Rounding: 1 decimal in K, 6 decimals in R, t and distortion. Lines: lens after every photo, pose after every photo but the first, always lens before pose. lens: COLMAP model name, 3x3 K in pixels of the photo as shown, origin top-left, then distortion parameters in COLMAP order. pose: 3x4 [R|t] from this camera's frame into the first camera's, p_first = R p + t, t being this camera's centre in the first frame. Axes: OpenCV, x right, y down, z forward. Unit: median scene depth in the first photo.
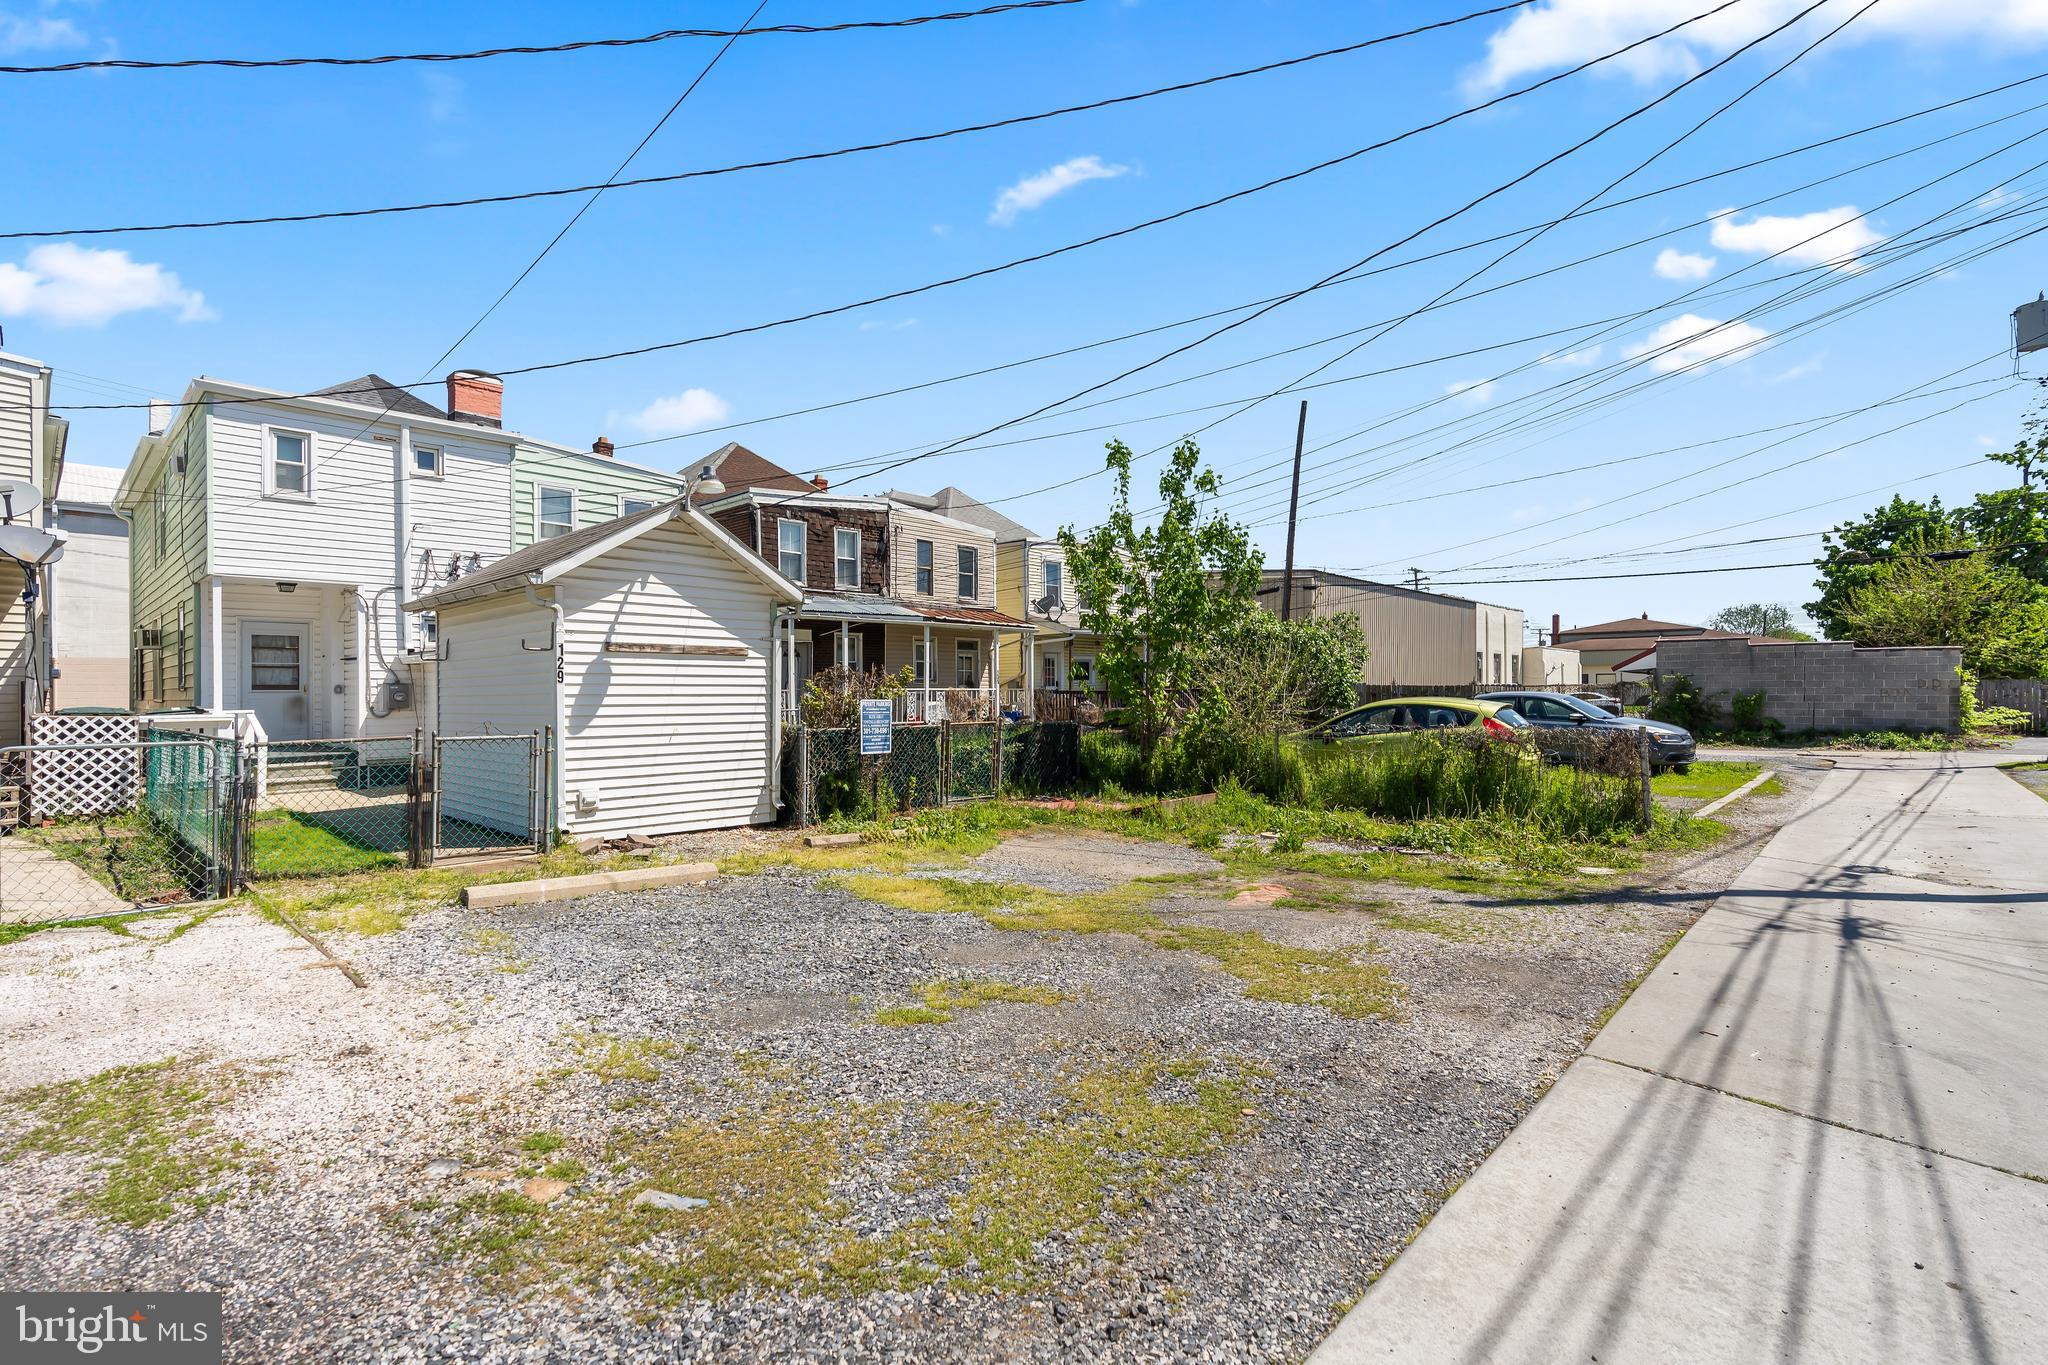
lens RADIAL K [[925.3, 0, 1015.3], [0, 925.3, 684.8], [0, 0, 1]] dist [-0.001046, 0.001021]
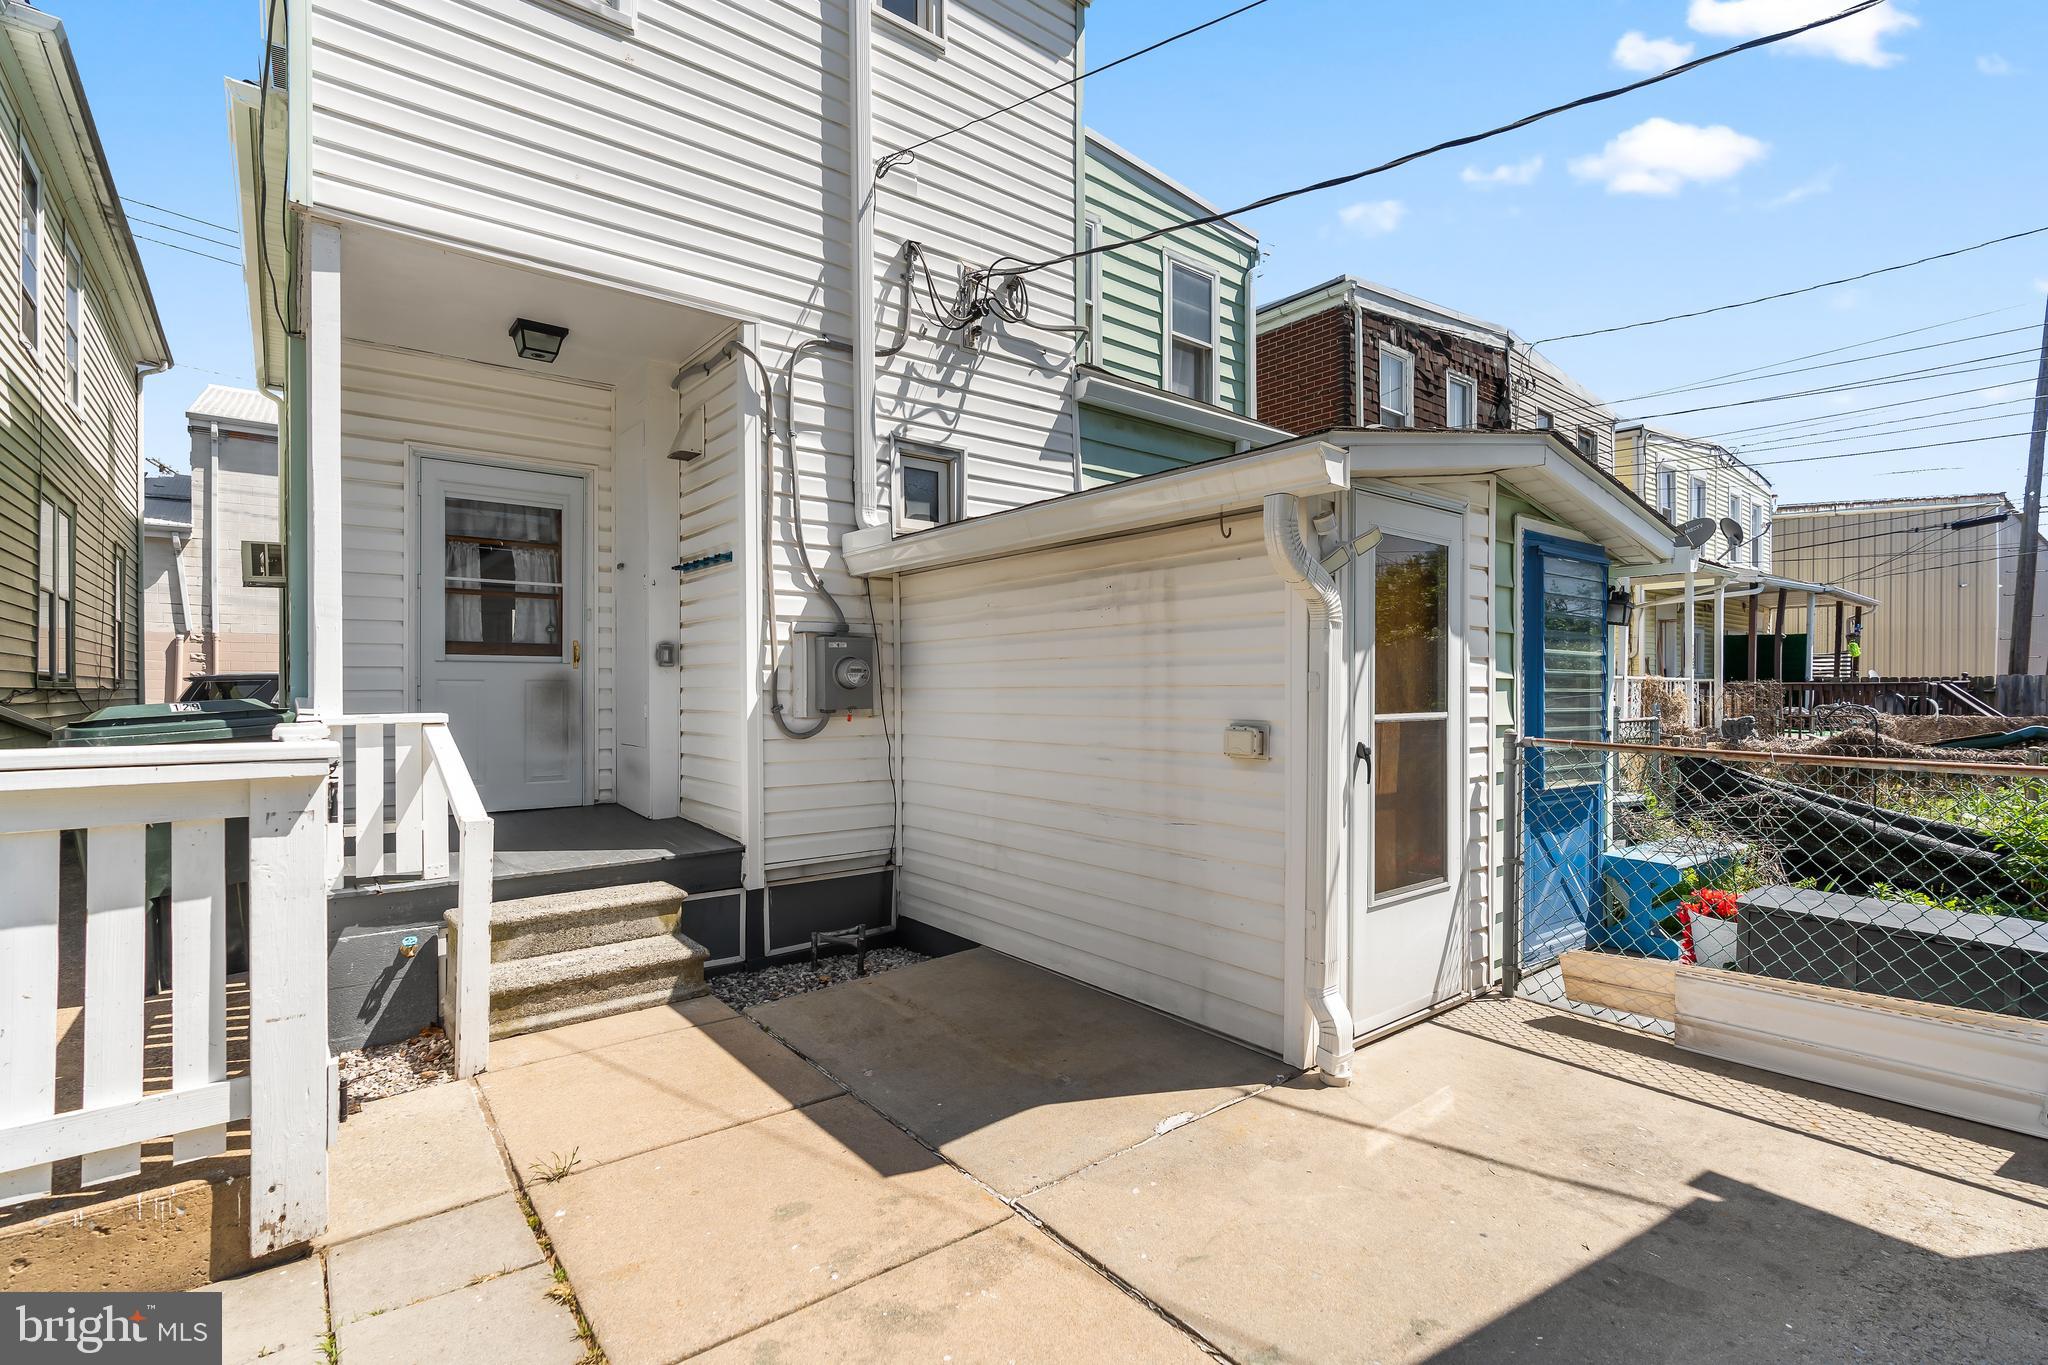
lens RADIAL K [[934.4, 0, 1024.5], [0, 934.4, 689.7], [0, 0, 1]] dist [-0.001544, 0.000381]
pose [[0.989291, 0.005485, -0.145853, -0.770575], [-0.004621, 0.999970, 0.006265, 0.022216], [0.145883, -0.005524, 0.989286, 0.944211]]
